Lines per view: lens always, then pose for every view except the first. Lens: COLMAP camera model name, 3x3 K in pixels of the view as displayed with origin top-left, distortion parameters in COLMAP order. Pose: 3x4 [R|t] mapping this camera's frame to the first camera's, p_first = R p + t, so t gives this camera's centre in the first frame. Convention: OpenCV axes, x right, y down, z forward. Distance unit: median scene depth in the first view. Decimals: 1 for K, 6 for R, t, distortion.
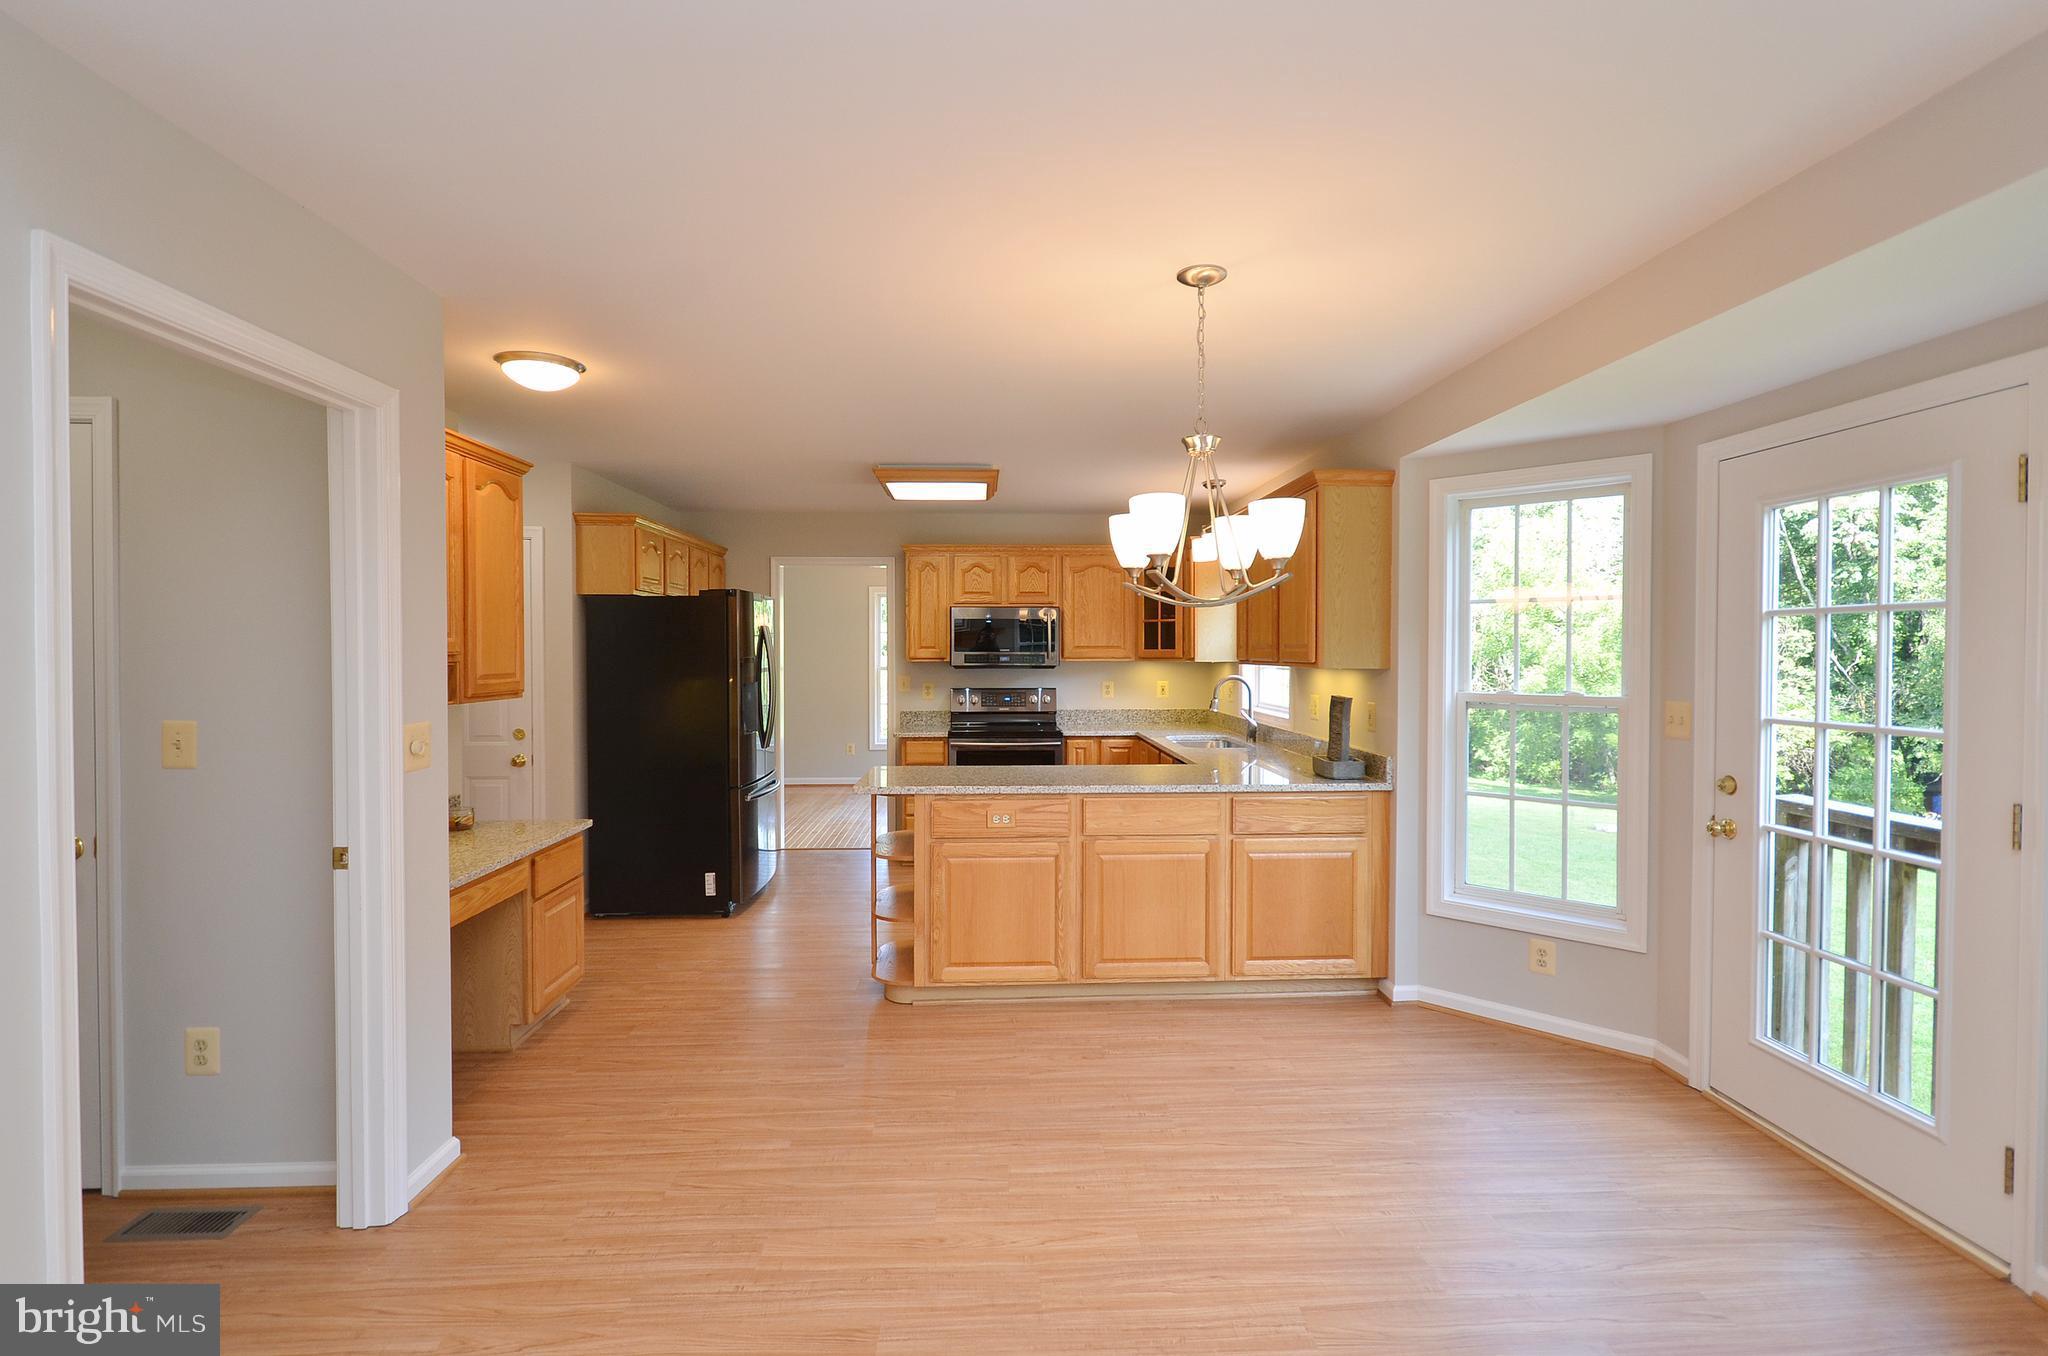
lens RADIAL K [[983.6, 0, 1024.0], [0, 983.6, 678.0], [0, 0, 1]] dist [-0.003855, -0.000330]
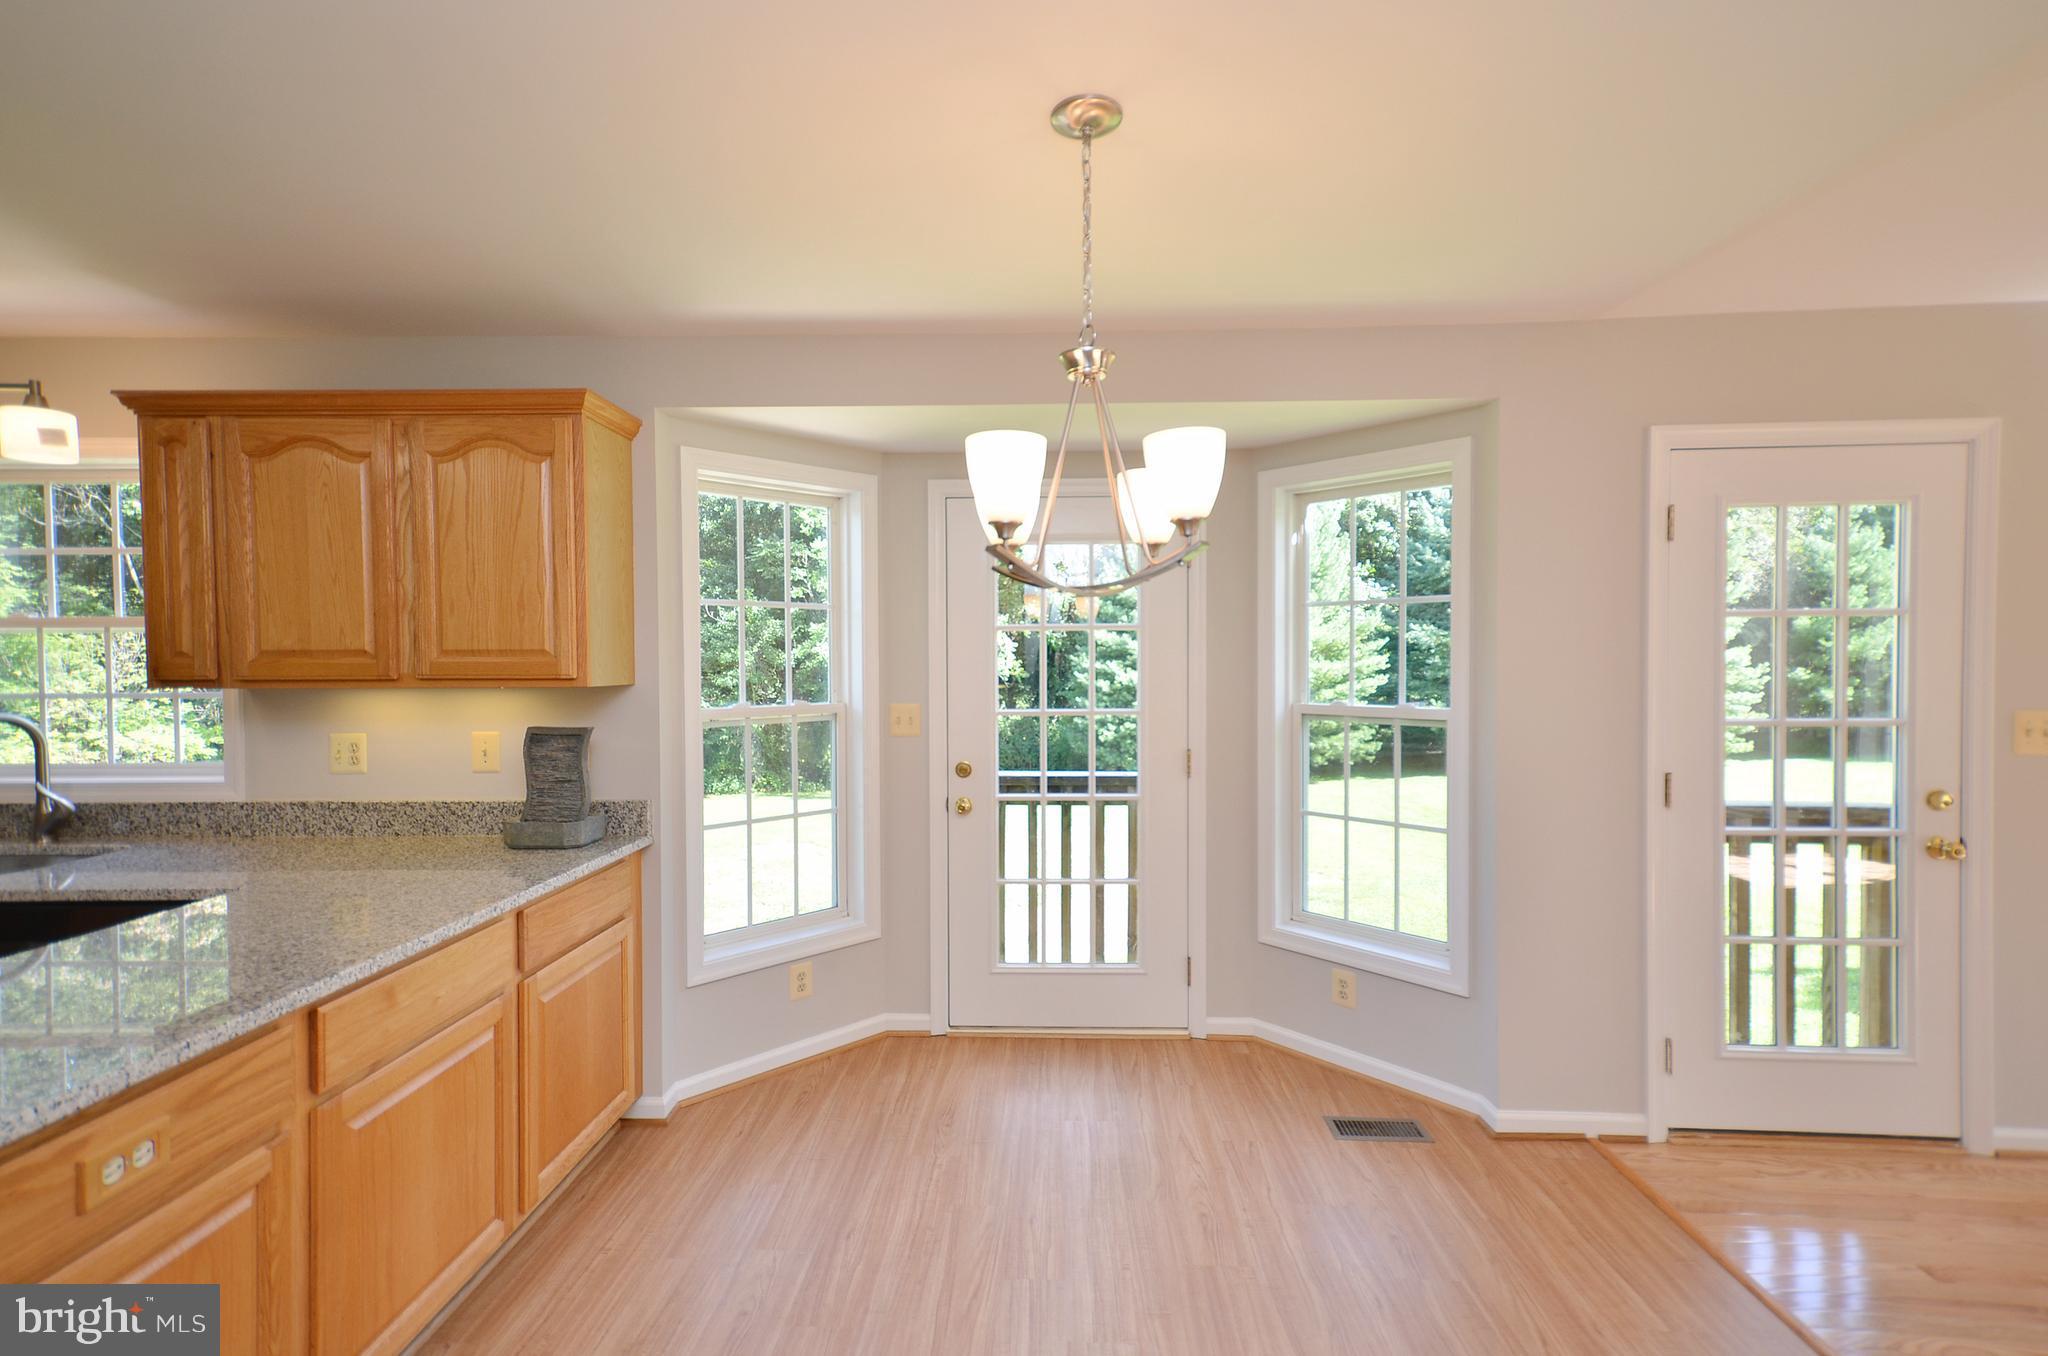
lens RADIAL K [[923.6, 0, 1024.0], [0, 923.6, 678.0], [0, 0, 1]] dist [-0.017671, -0.000114]
pose [[0.050949, -0.026633, 0.998346, -0.375592], [0.024068, 0.999387, 0.025433, -0.026978], [-0.998411, 0.022733, 0.051559, 0.814614]]
